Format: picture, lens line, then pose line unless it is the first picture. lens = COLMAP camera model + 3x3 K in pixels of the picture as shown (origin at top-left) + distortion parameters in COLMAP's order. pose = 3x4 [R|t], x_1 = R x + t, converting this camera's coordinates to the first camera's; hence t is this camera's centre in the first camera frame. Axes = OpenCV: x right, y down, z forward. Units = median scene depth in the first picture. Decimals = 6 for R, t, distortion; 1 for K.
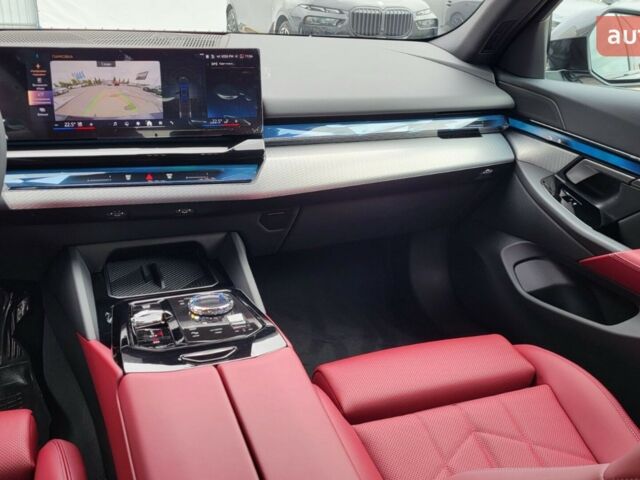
lens RADIAL K [[663.0, 0, 320.0], [0, 663.0, 240.0], [0, 0, 1]] dist [0.034759, 0.010313]
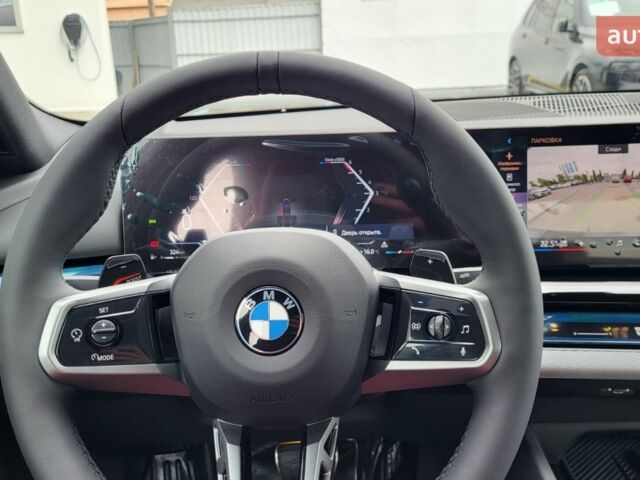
lens RADIAL K [[663.0, 0, 320.0], [0, 663.0, 240.0], [0, 0, 1]] dist [0.034759, 0.010313]
pose [[0.930178, 0.035938, -0.365346, -0.345719], [-0.063387, 0.995972, -0.063414, -0.122061], [0.361595, 0.082144, 0.928709, 0.326183]]
